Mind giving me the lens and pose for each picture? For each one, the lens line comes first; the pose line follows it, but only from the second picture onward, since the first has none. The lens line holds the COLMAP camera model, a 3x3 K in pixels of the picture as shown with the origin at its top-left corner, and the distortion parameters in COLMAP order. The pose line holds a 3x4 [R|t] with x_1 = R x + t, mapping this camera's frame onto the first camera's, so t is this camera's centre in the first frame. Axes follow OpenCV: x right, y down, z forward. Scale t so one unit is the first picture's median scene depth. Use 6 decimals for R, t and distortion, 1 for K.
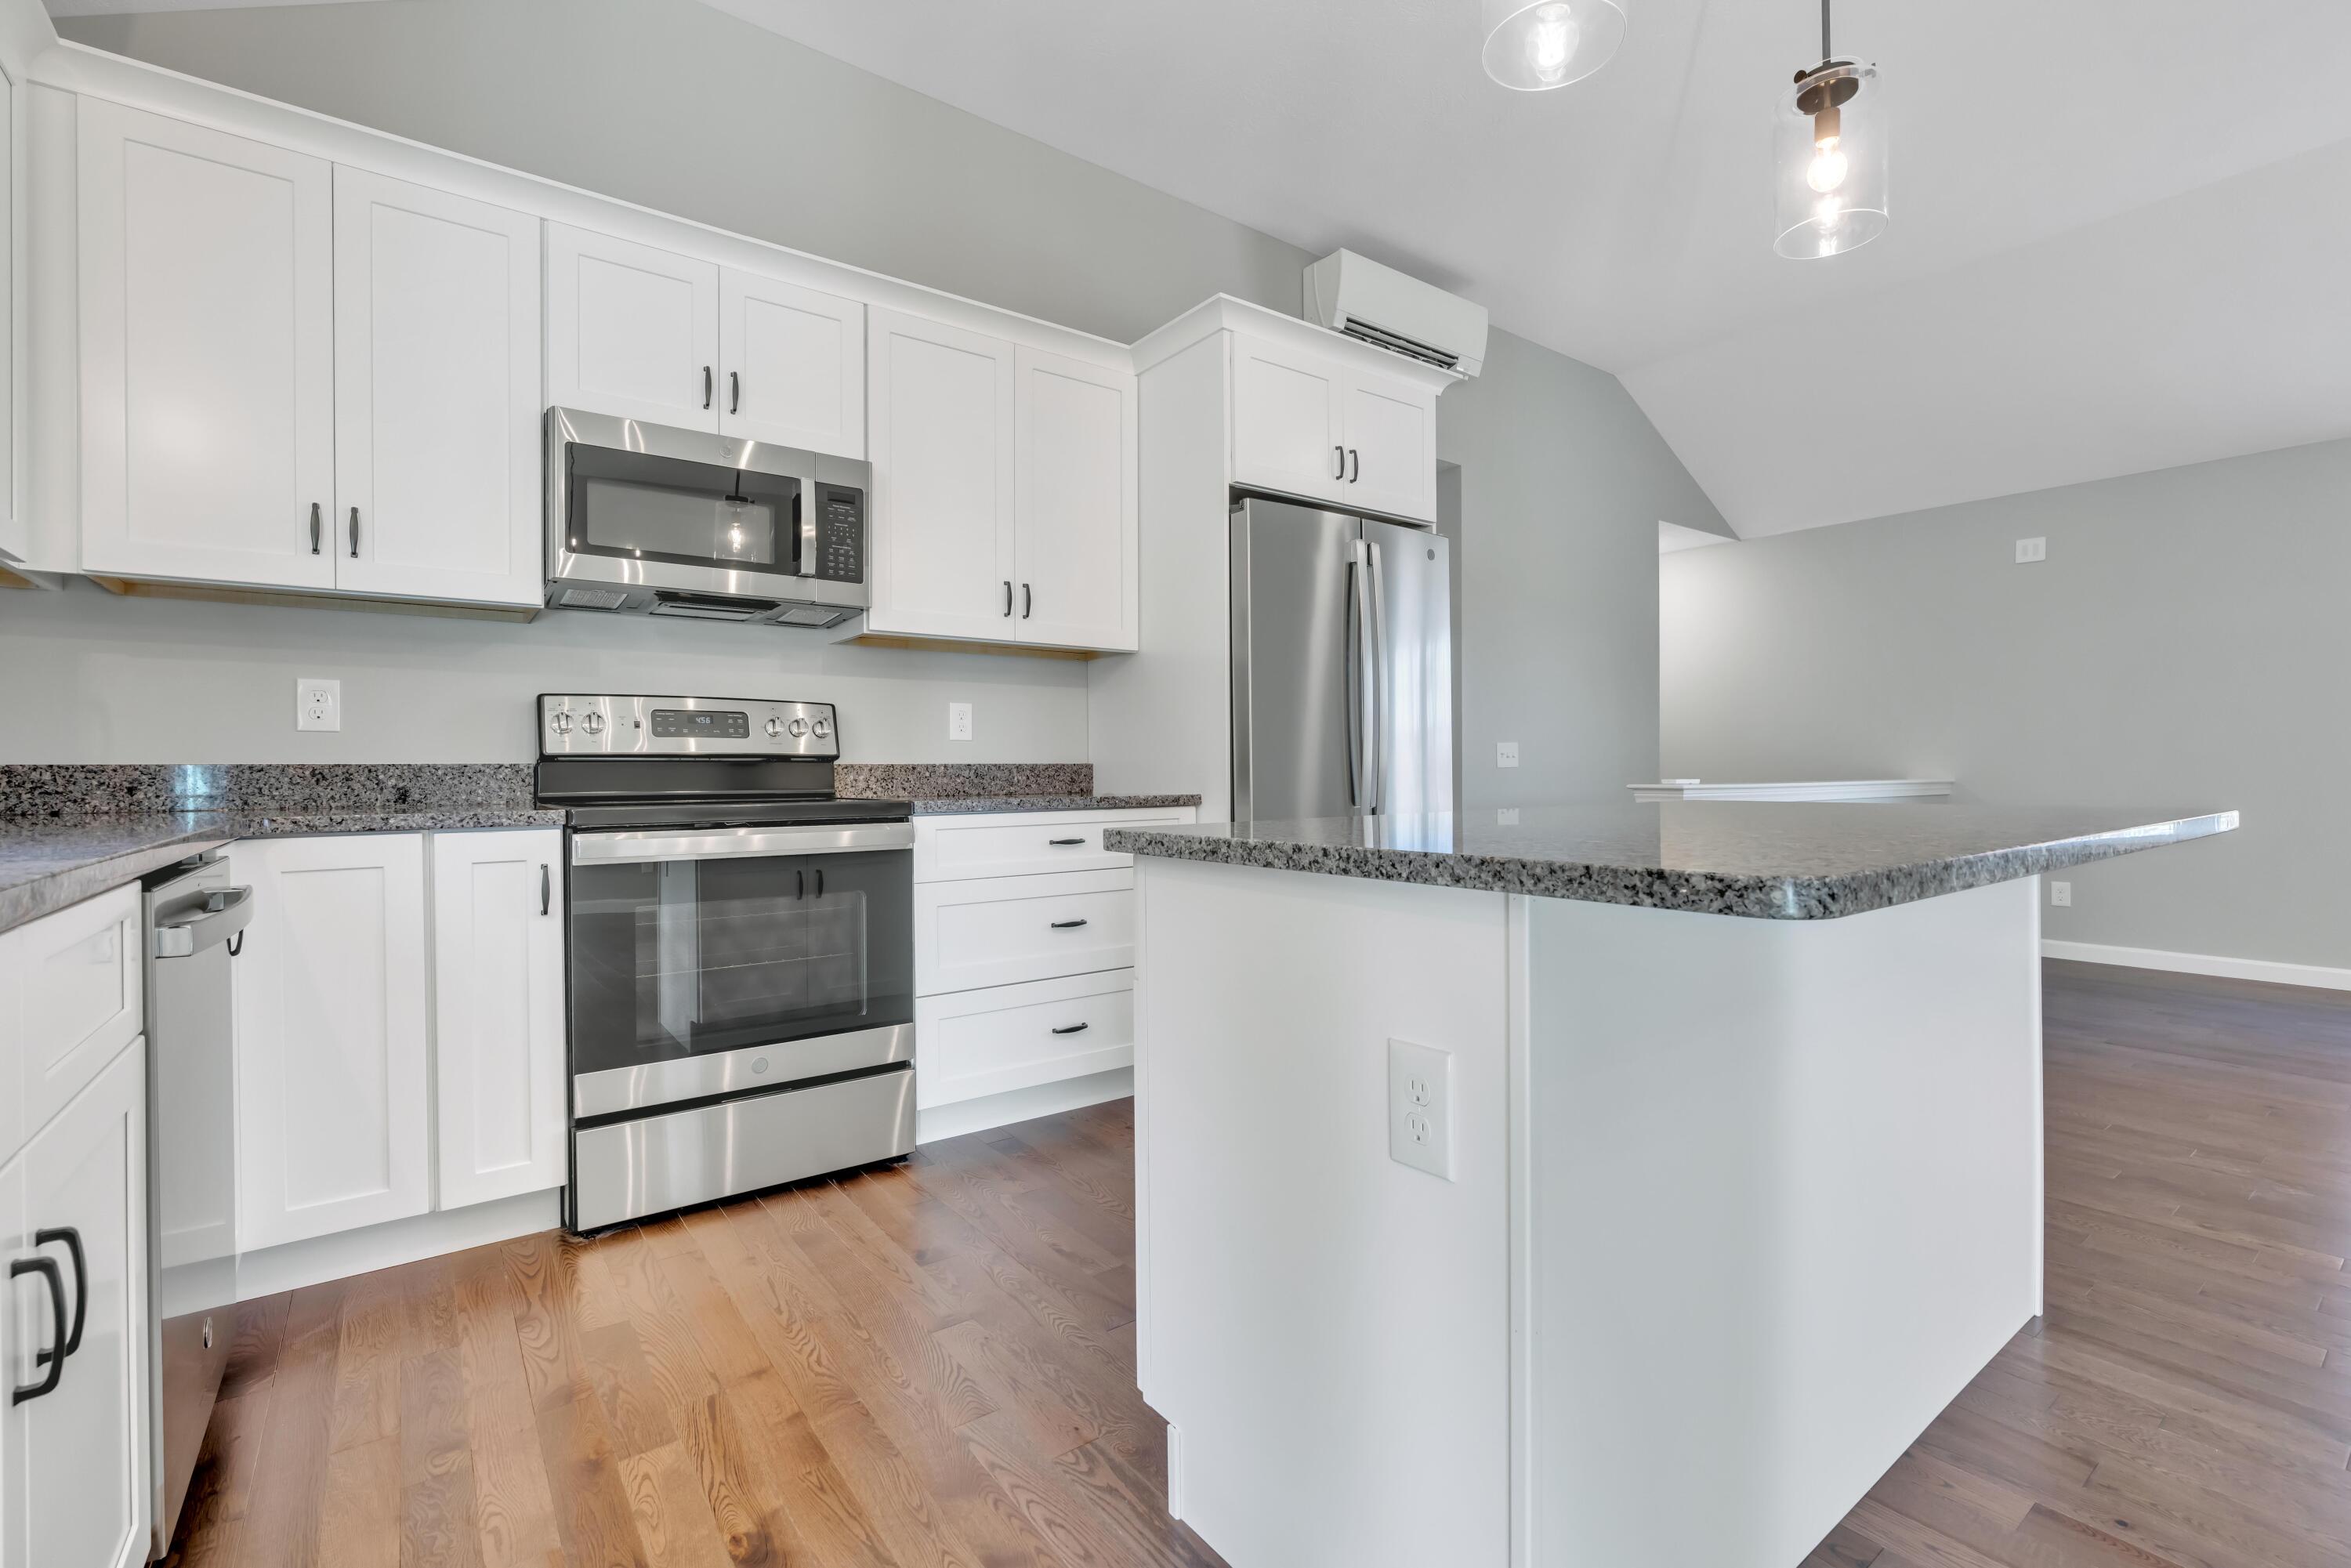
lens RADIAL K [[1046.3, 0, 1191.4], [0, 1046.3, 775.5], [0, 0, 1]] dist [-0.017470, 0.007419]
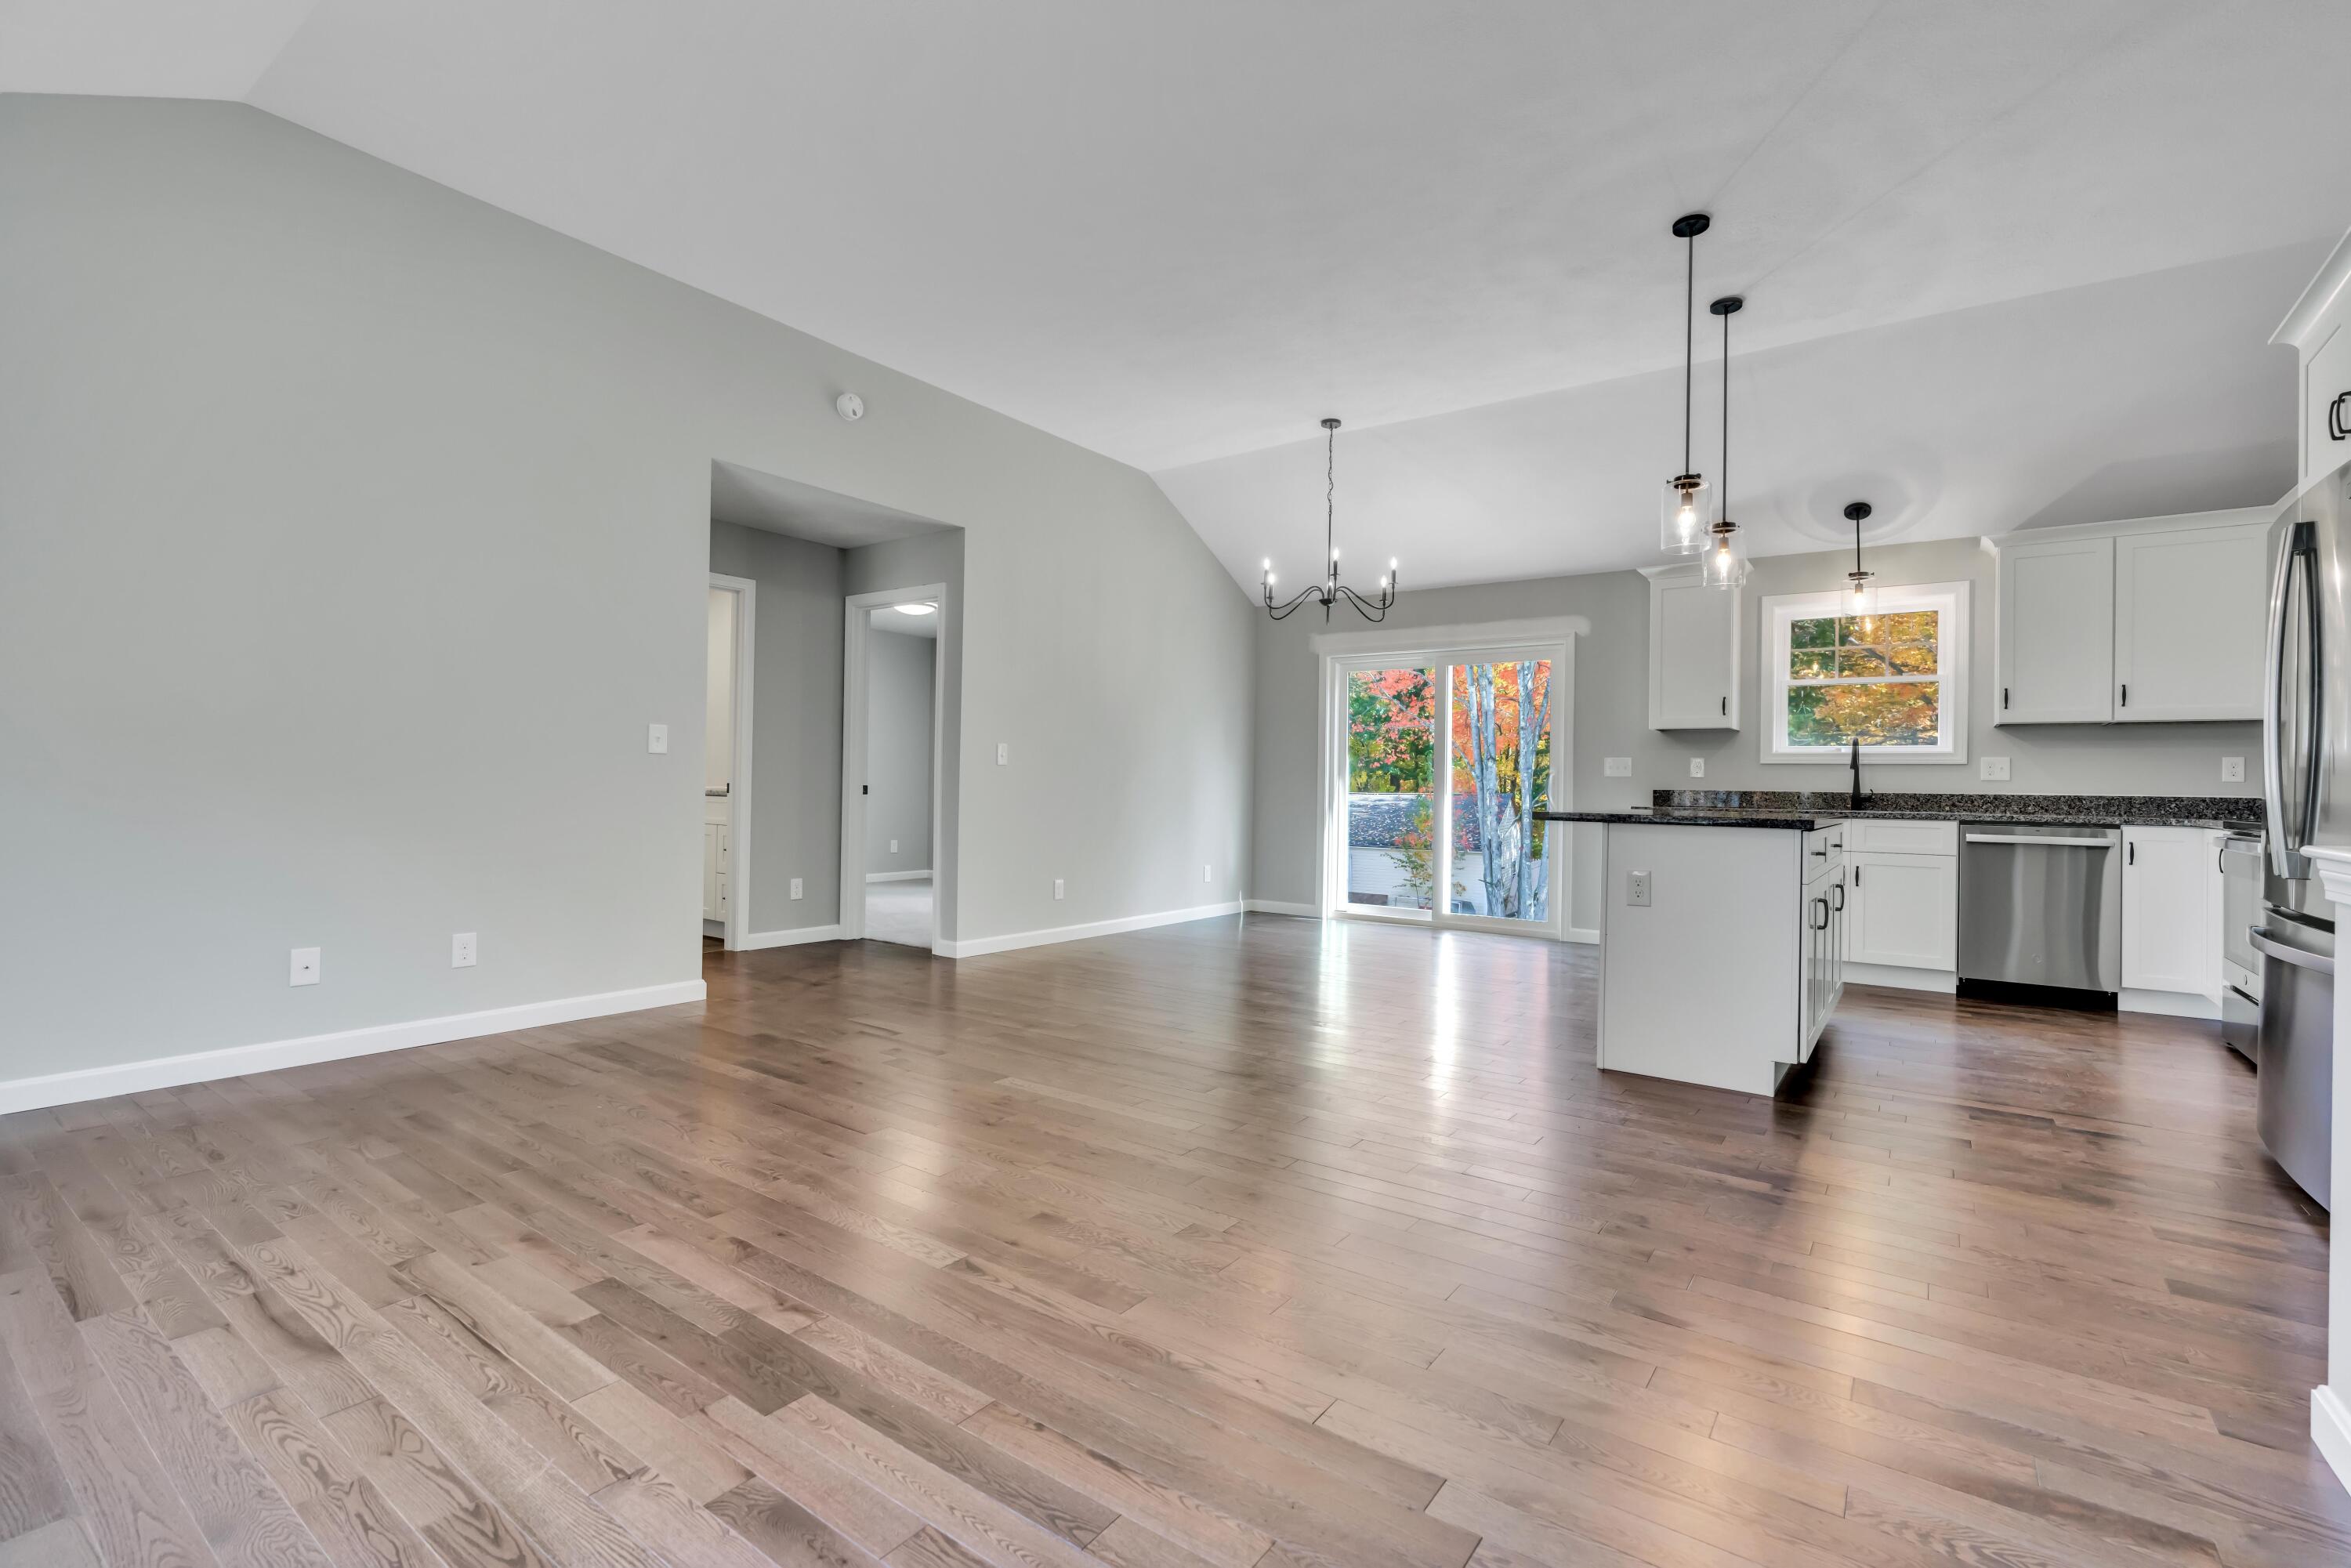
lens RADIAL K [[1046.3, 0, 1191.4], [0, 1046.3, 775.5], [0, 0, 1]] dist [-0.017470, 0.007419]
pose [[-0.955396, -0.012169, -0.295077, 1.560094], [-0.011813, 0.999926, -0.002989, -0.020703], [0.295092, 0.000630, -0.955469, 1.933121]]
